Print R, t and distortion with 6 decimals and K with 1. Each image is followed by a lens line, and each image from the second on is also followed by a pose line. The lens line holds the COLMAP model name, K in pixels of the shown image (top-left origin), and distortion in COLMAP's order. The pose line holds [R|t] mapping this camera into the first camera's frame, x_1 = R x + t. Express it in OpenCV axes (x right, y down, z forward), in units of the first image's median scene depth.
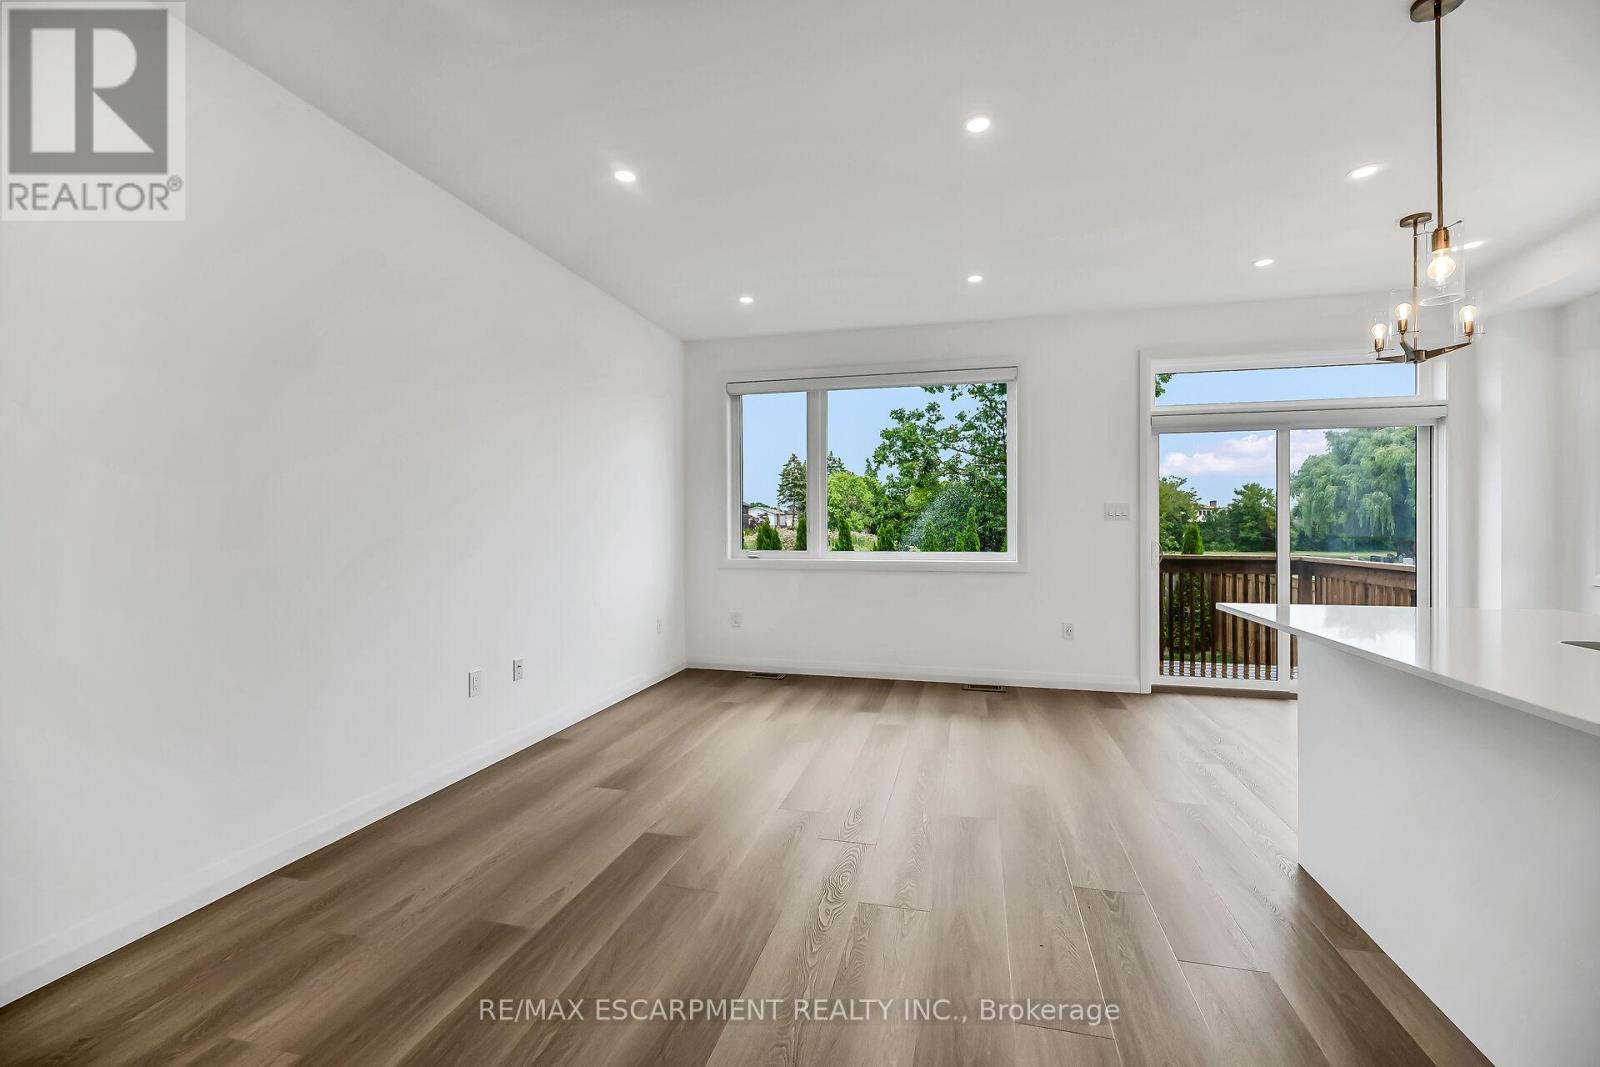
lens RADIAL K [[651.1, 0, 781.0], [0, 651.1, 519.4], [0, 0, 1]] dist [0.002159, 0.000086]
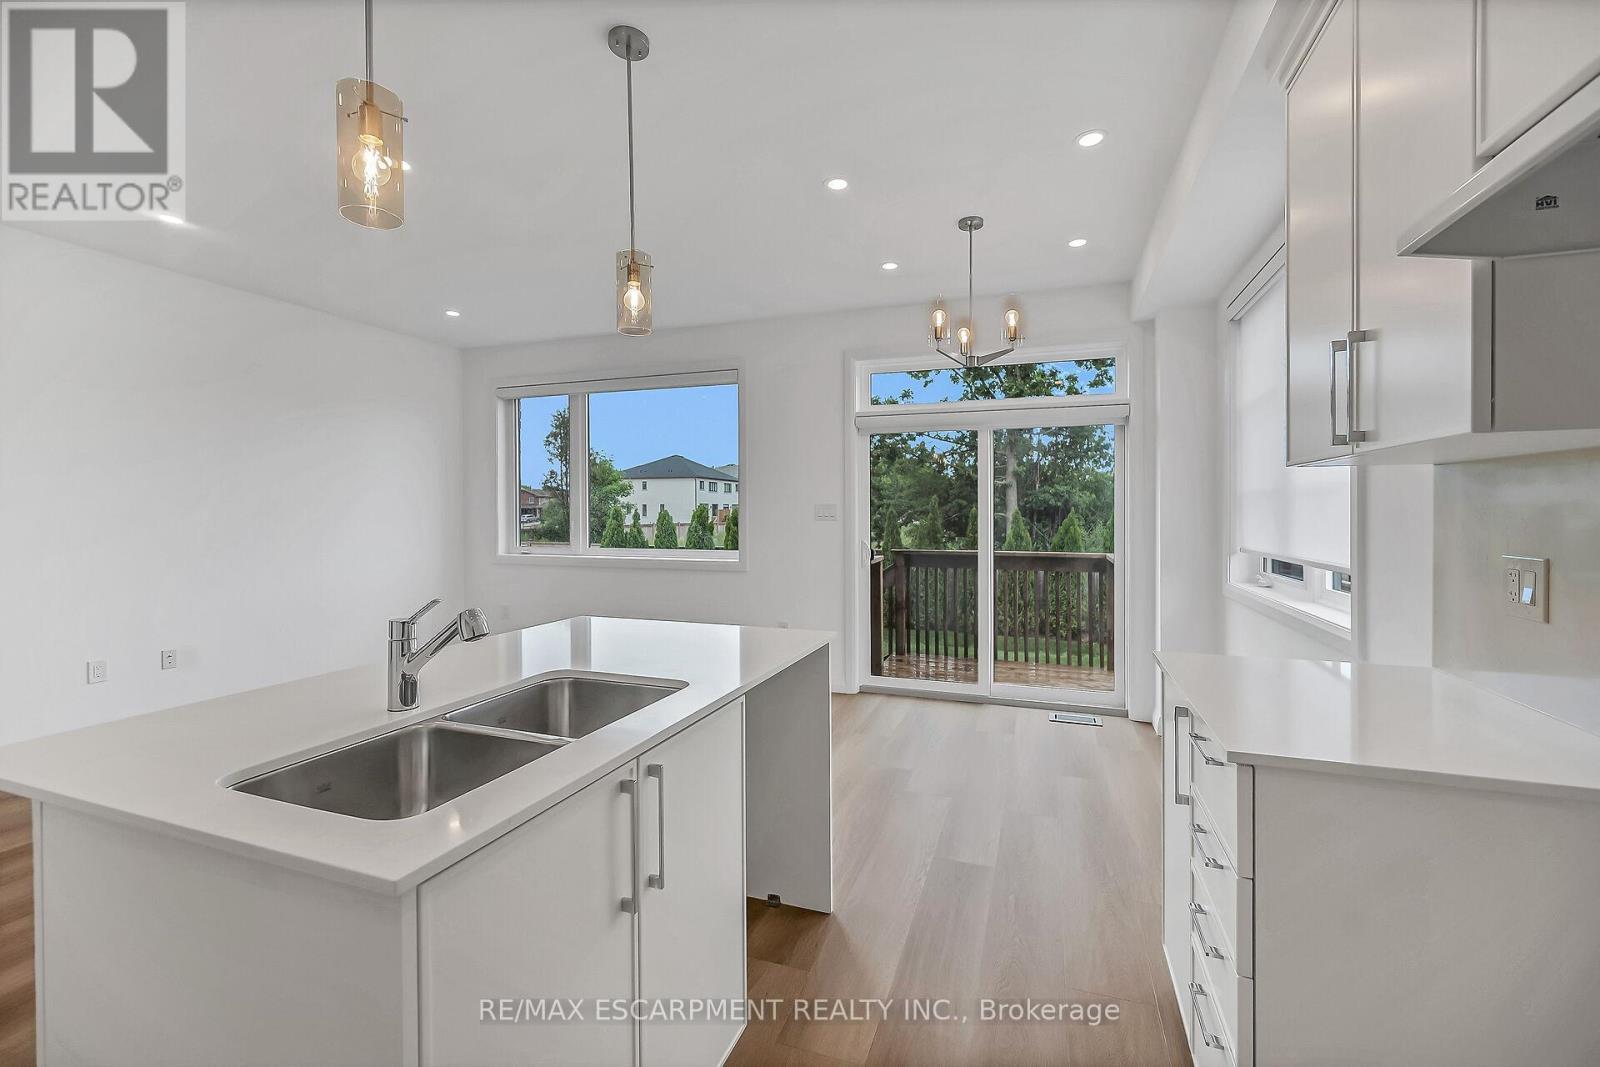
lens RADIAL K [[651.1, 0, 781.0], [0, 651.1, 519.4], [0, 0, 1]] dist [0.002159, 0.000086]
pose [[0.994737, 0.001552, -0.102450, 0.530920], [0.001055, 0.999677, 0.025388, -0.026659], [0.102457, -0.025363, 0.994414, -0.003608]]
